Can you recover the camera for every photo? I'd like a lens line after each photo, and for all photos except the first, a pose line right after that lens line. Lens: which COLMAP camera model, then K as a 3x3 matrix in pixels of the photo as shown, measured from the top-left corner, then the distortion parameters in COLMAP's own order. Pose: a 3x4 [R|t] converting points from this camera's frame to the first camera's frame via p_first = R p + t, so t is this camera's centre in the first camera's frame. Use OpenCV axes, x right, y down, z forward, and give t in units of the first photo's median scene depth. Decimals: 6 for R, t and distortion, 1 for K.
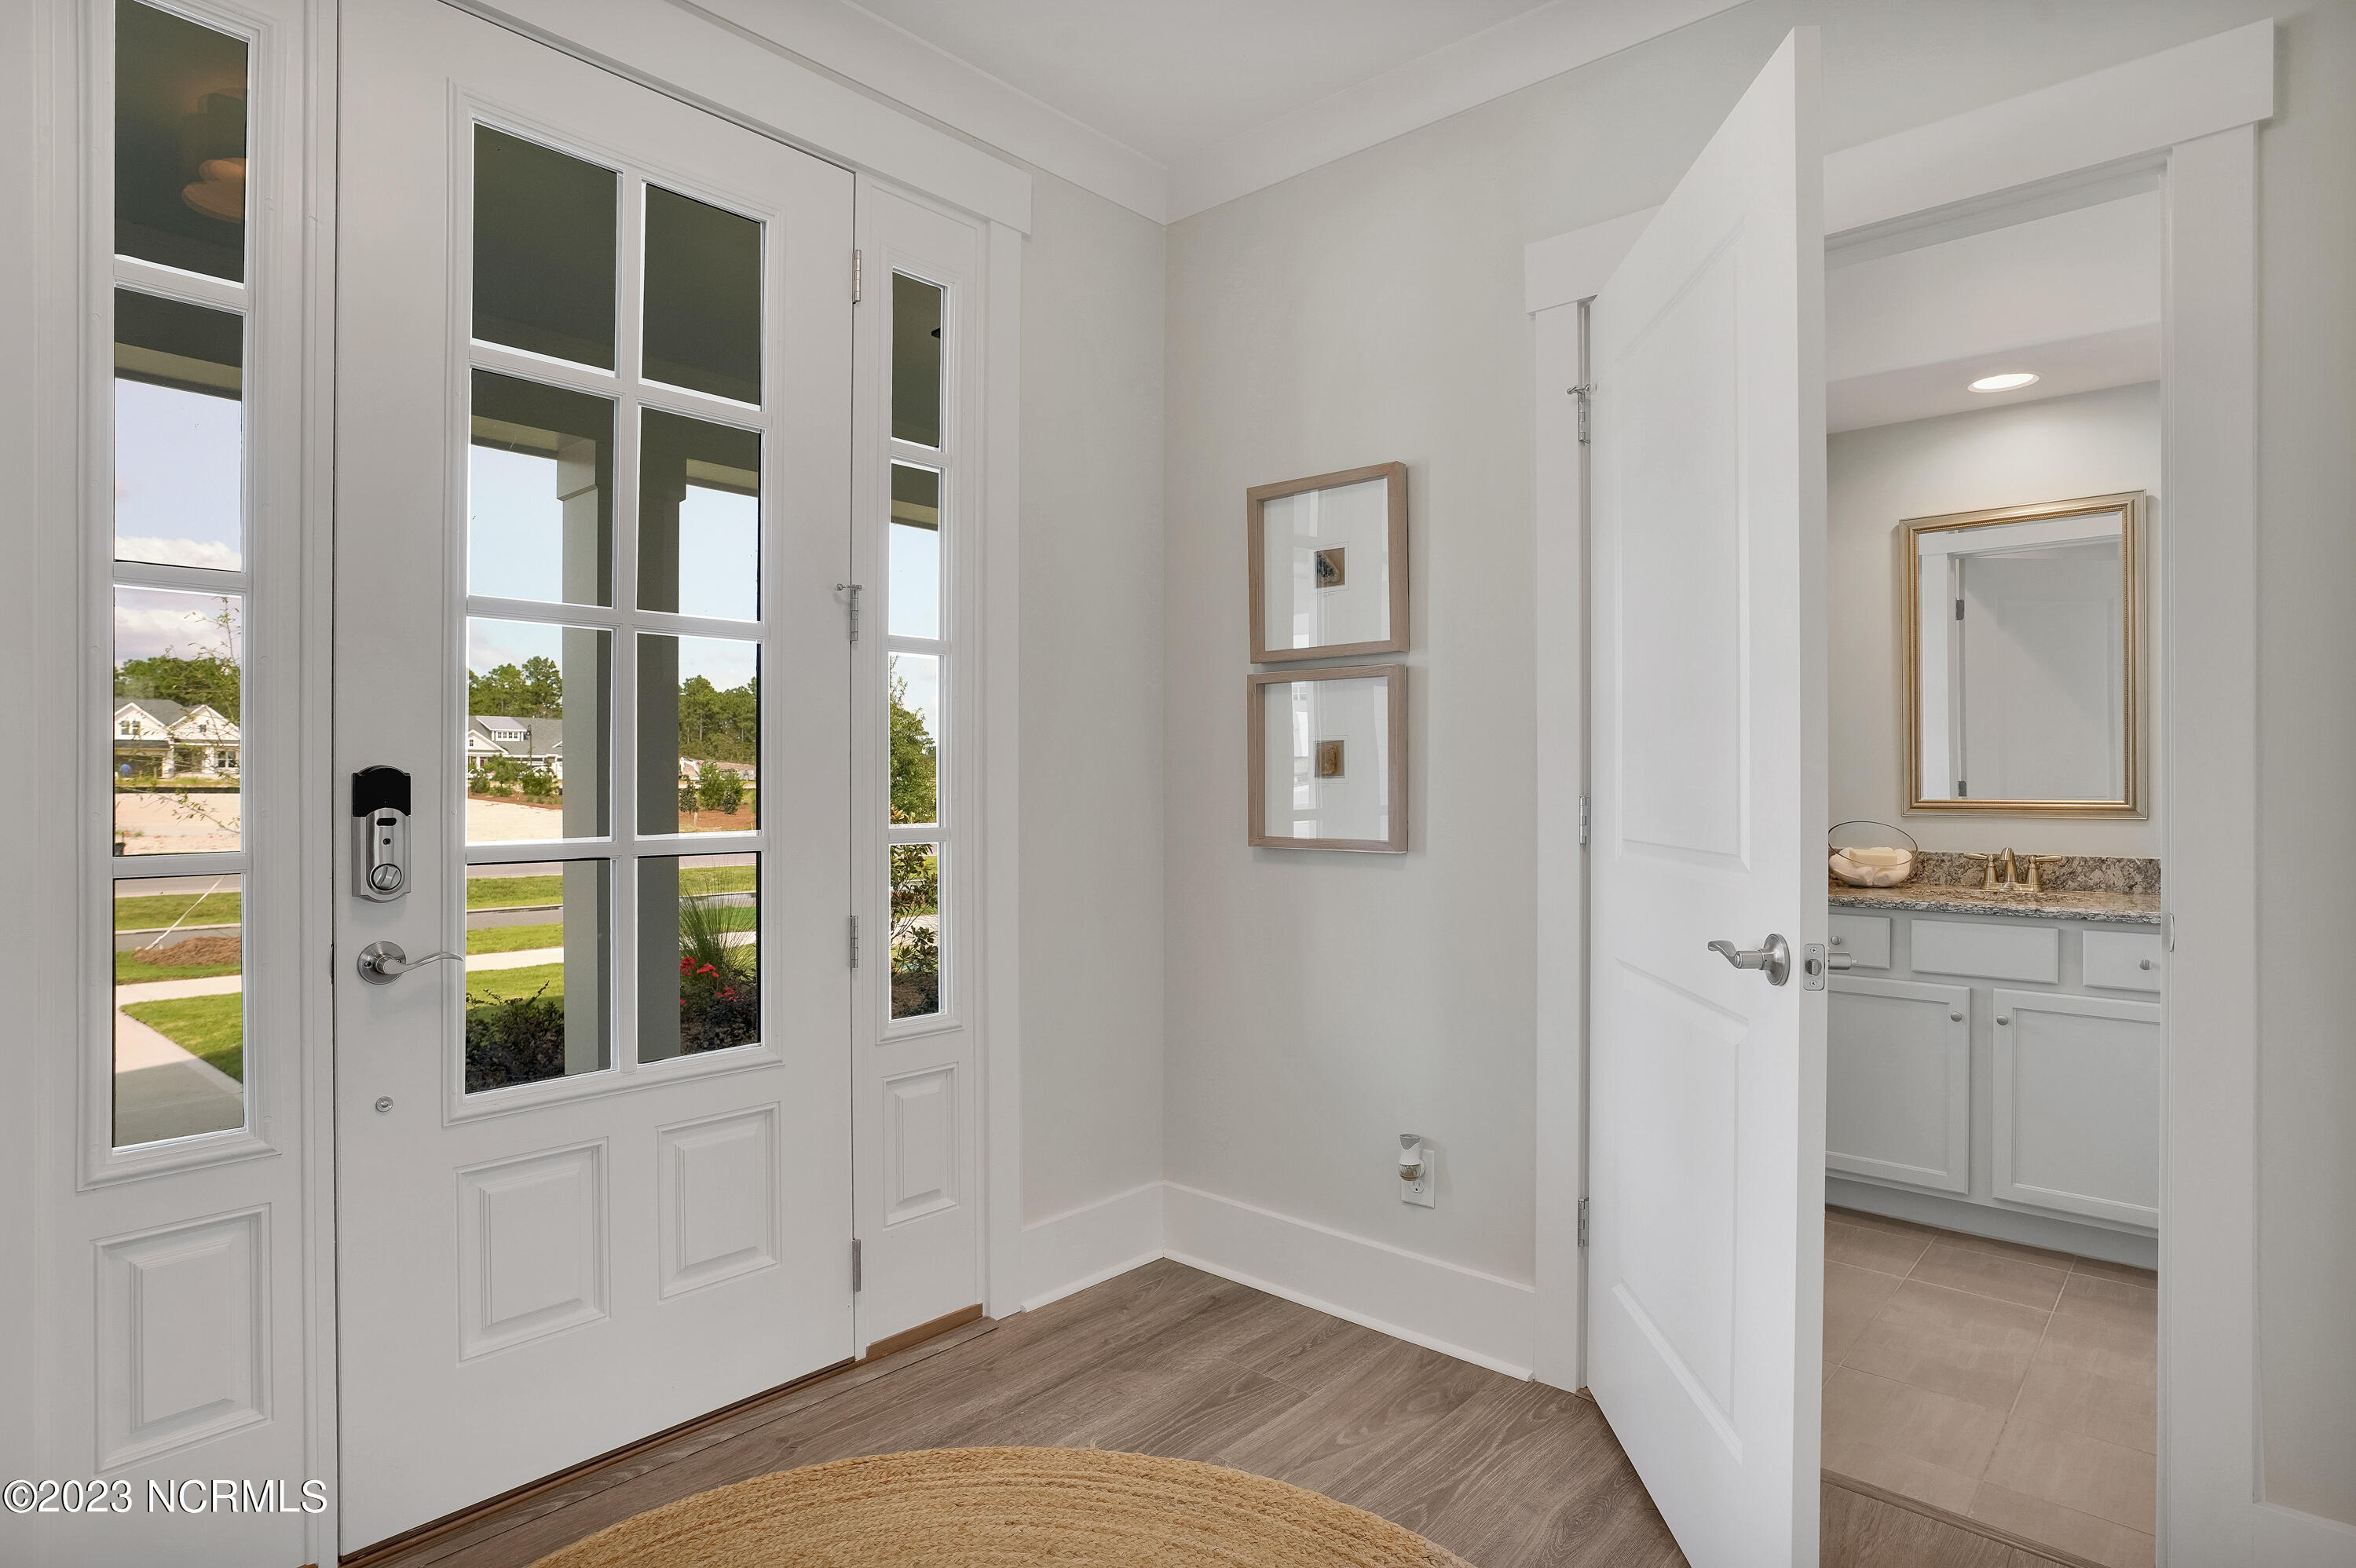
lens RADIAL K [[1175.5, 0, 1104.6], [0, 1175.5, 762.6], [0, 0, 1]] dist [-0.050933, 0.011607]
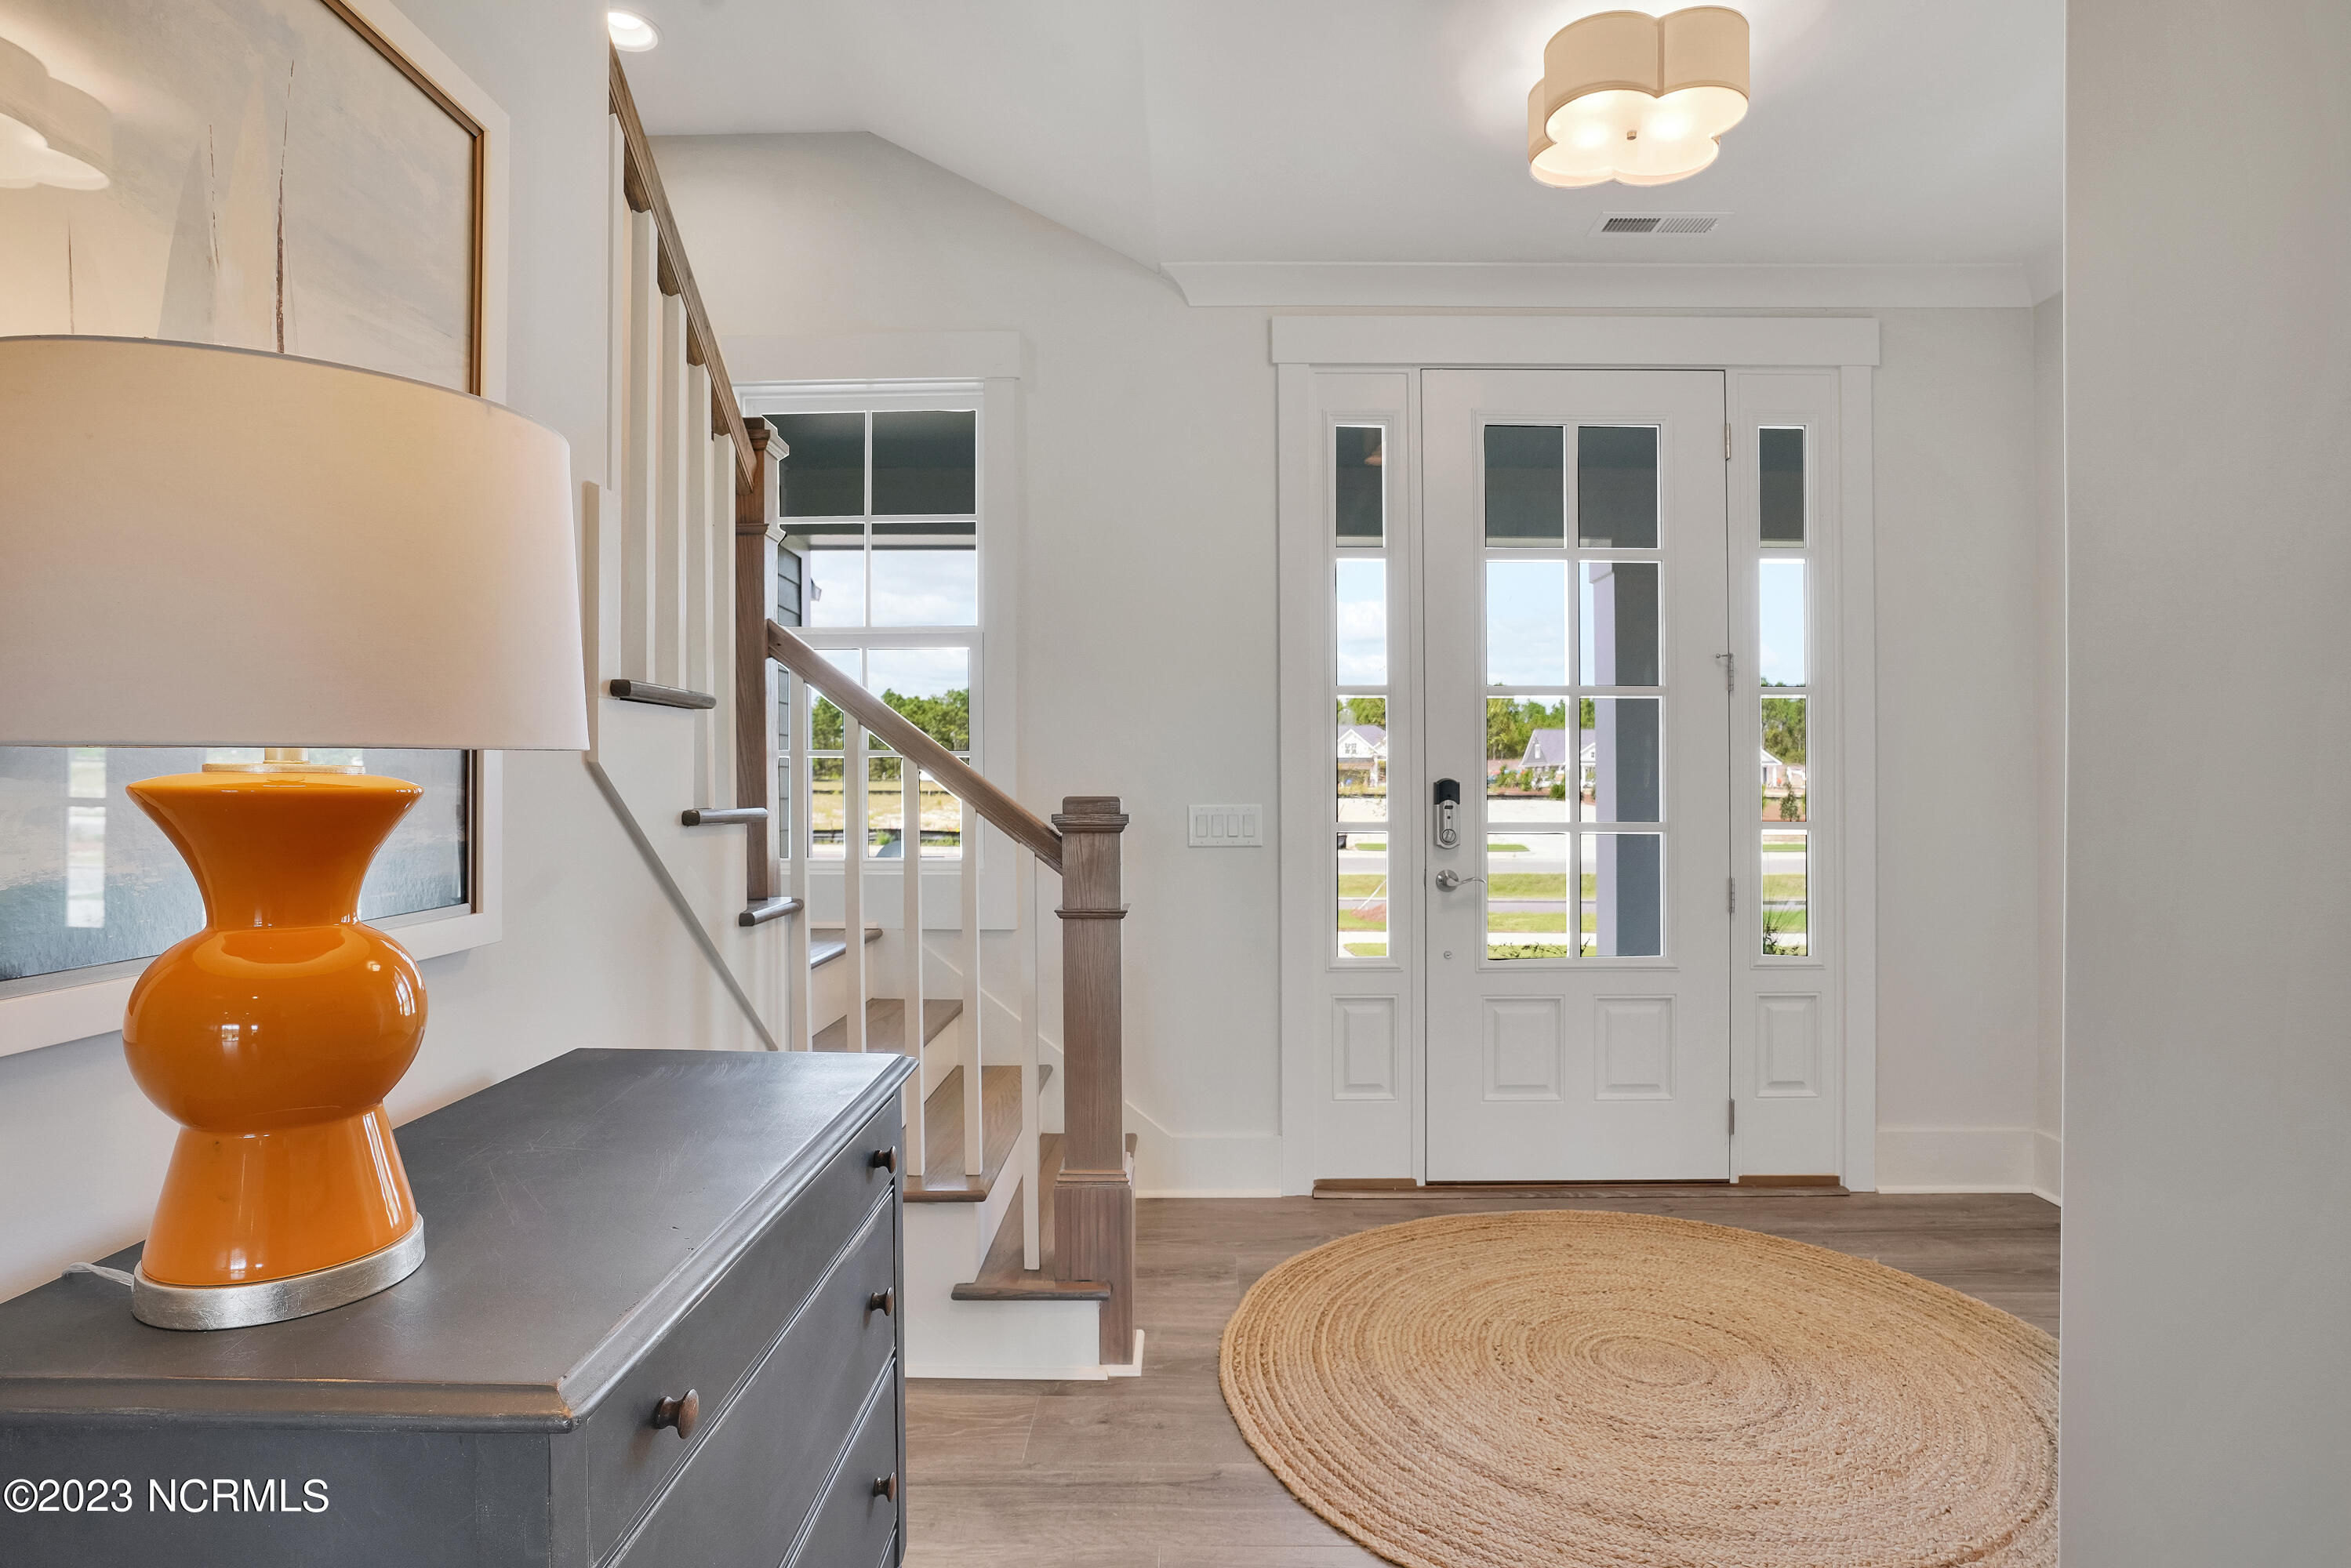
lens RADIAL K [[1173.0, 0, 1178.9], [0, 1173.0, 782.6], [0, 0, 1]] dist [-0.050933, 0.011607]
pose [[0.658296, -0.001817, -0.752757, 0.426445], [0.008953, 0.999945, 0.005416, -0.003221], [0.752706, -0.010305, 0.658276, -0.482149]]
